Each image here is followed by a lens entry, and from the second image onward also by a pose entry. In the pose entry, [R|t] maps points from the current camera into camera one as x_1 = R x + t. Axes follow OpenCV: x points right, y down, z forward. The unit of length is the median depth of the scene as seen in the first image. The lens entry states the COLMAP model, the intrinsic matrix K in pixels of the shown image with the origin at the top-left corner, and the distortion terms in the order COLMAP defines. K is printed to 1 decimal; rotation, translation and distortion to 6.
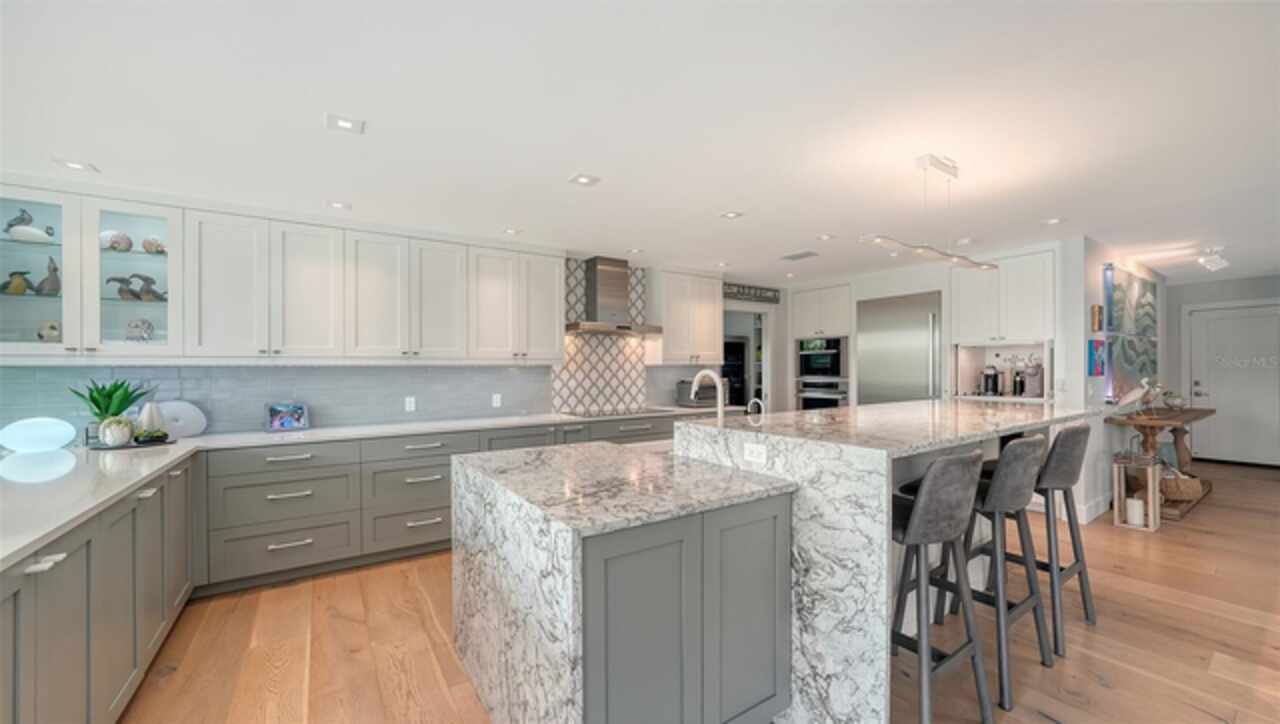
lens RADIAL K [[492.7, 0, 640.0], [0, 492.7, 362.0], [0, 0, 1]] dist [-0.000996, -0.000101]
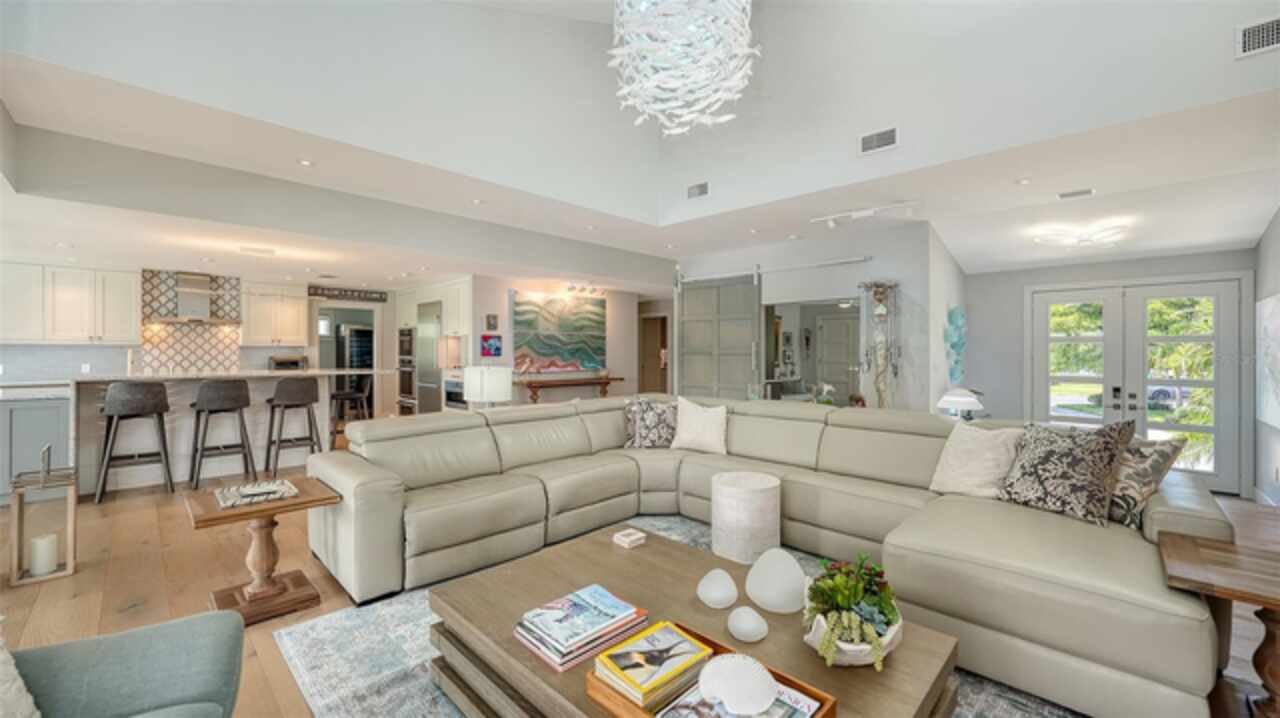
lens RADIAL K [[502.4, 0, 640.0], [0, 502.4, 359.0], [0, 0, 1]] dist [-0.013642, -0.000098]
pose [[0.977463, 0.006795, 0.210999, 0.894309], [-0.013559, 0.999439, 0.030629, -0.015908], [-0.210672, -0.032800, 0.977006, -0.698615]]
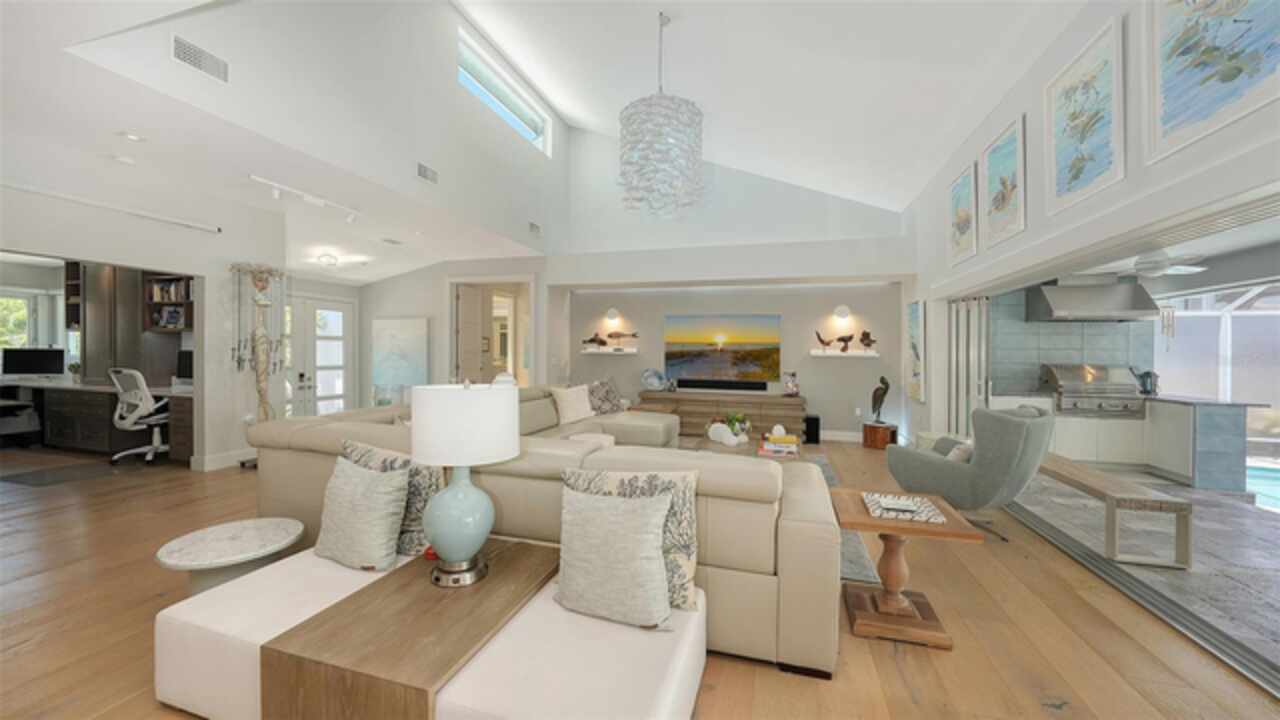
lens RADIAL K [[461.2, 0, 645.3], [0, 461.2, 346.8], [0, 0, 1]] dist [-0.000647, 0.000014]
pose [[-0.639884, 0.006539, 0.768444, 0.432832], [-0.024312, 0.999291, -0.028749, 0.005105], [-0.768087, -0.037078, -0.639272, 0.358434]]
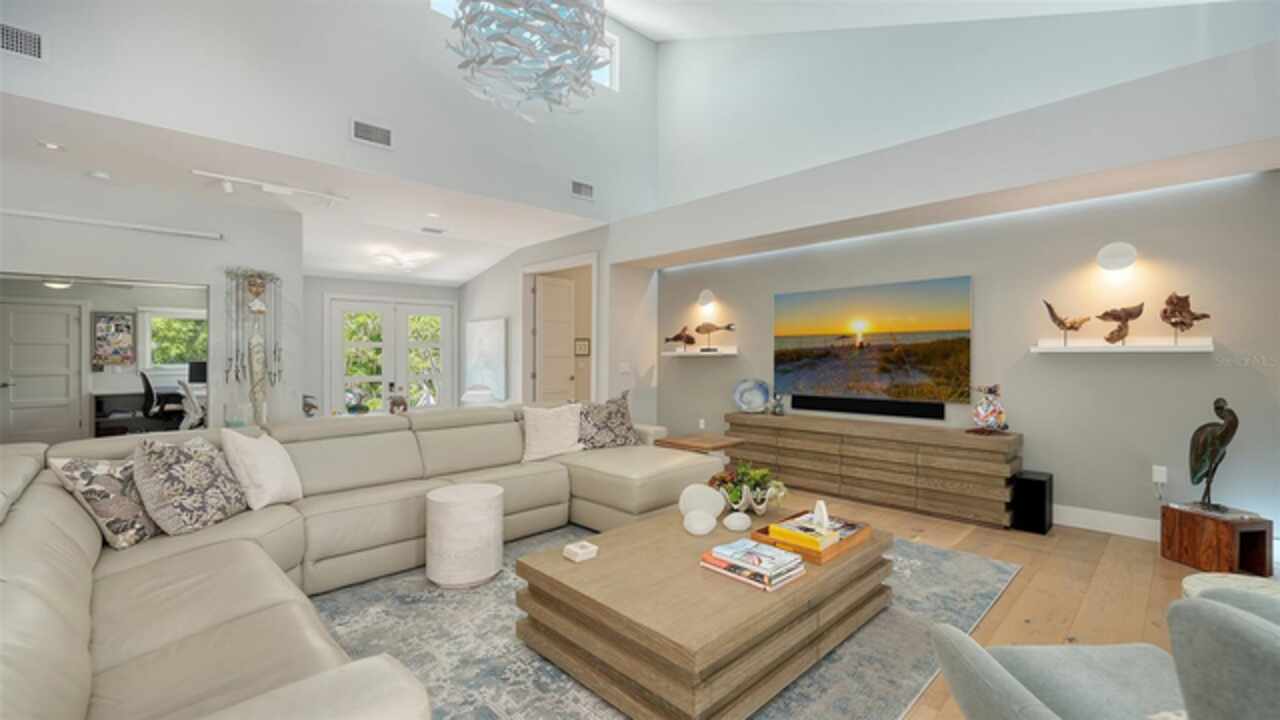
lens RADIAL K [[541.4, 0, 643.6], [0, 541.4, 361.4], [0, 0, 1]] dist [0.001433, 0.000482]
pose [[-0.184553, -0.005574, 0.982807, 0.501845], [-0.010215, 0.999941, 0.003753, -0.004535], [-0.982770, -0.009347, -0.184599, -0.207484]]
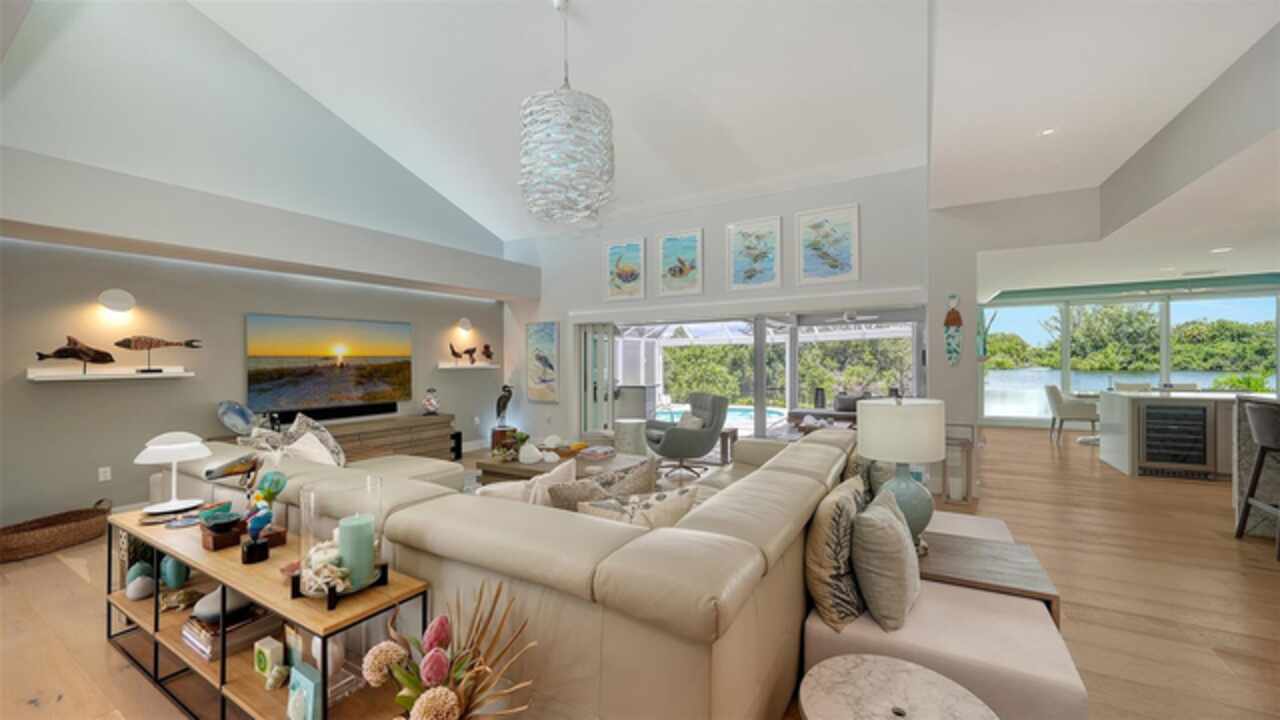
lens RADIAL K [[492.7, 0, 640.0], [0, 492.7, 360.0], [0, 0, 1]] dist [-0.000996, -0.000101]
pose [[-0.903046, 0.017258, -0.429197, 1.294620], [0.025598, 0.999579, -0.013664, -0.012472], [0.428780, -0.023326, -0.903108, 0.599537]]
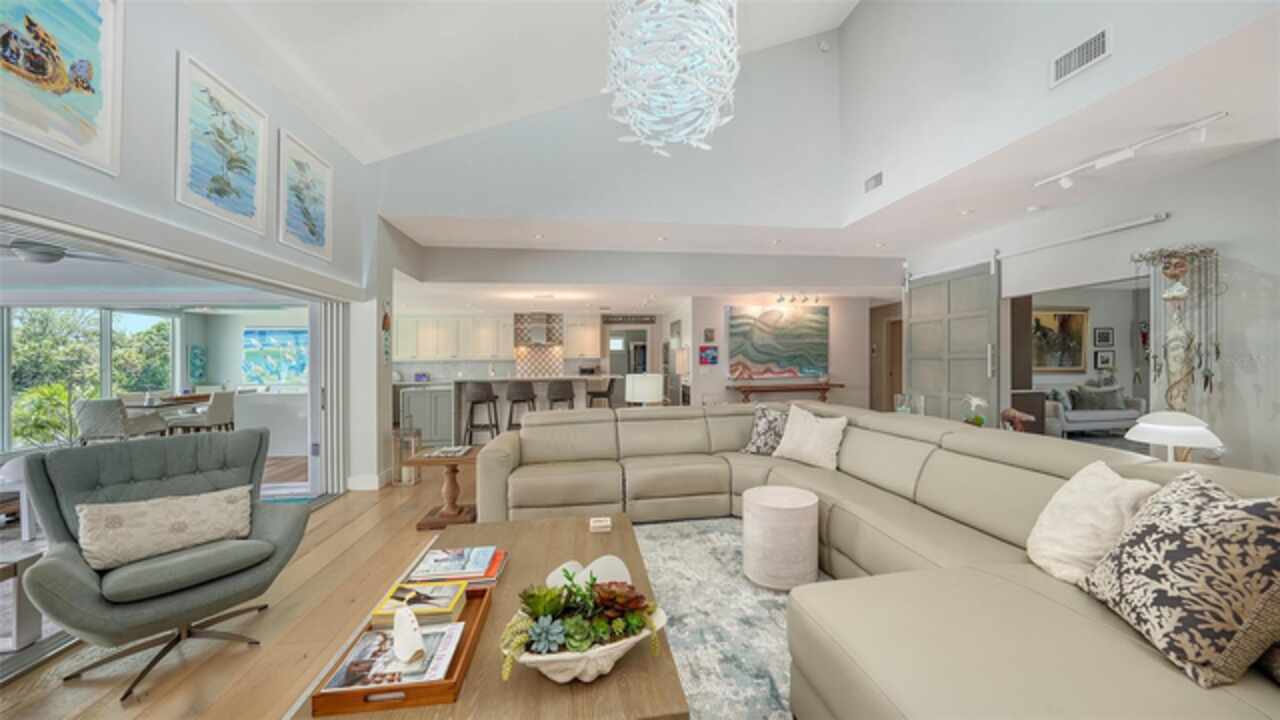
lens RADIAL K [[444.4, 0, 643.8], [0, 444.4, 364.1], [0, 0, 1]] dist [-0.014582, 0.000316]
pose [[0.904305, -0.003669, -0.426872, 1.231958], [0.016837, 0.999492, 0.027076, -0.018711], [0.426555, -0.031672, 0.903907, -0.651207]]
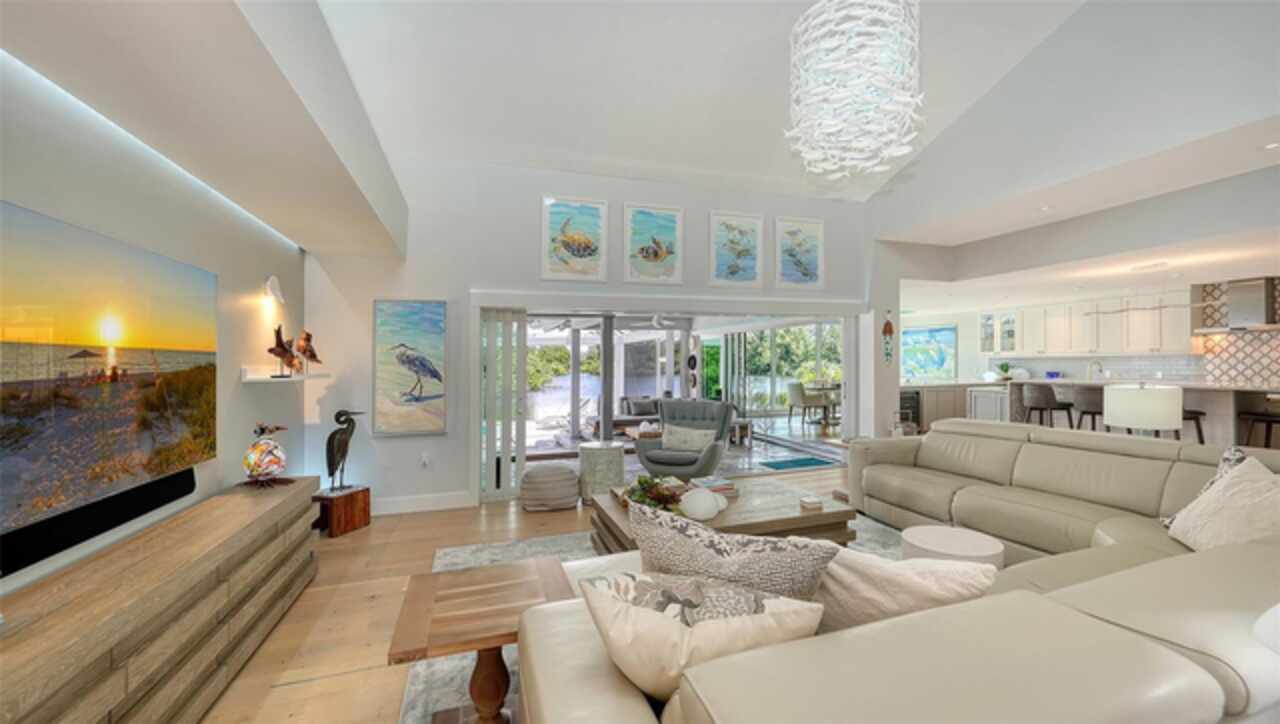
lens RADIAL K [[528.7, 0, 654.4], [0, 528.7, 362.2], [0, 0, 1]] dist [-0.002678, -0.000400]
pose [[-0.245898, 0.010538, -0.969238, 1.751202], [0.034353, 0.999407, 0.002151, -0.030830], [0.968687, -0.032767, -0.246114, -0.259784]]
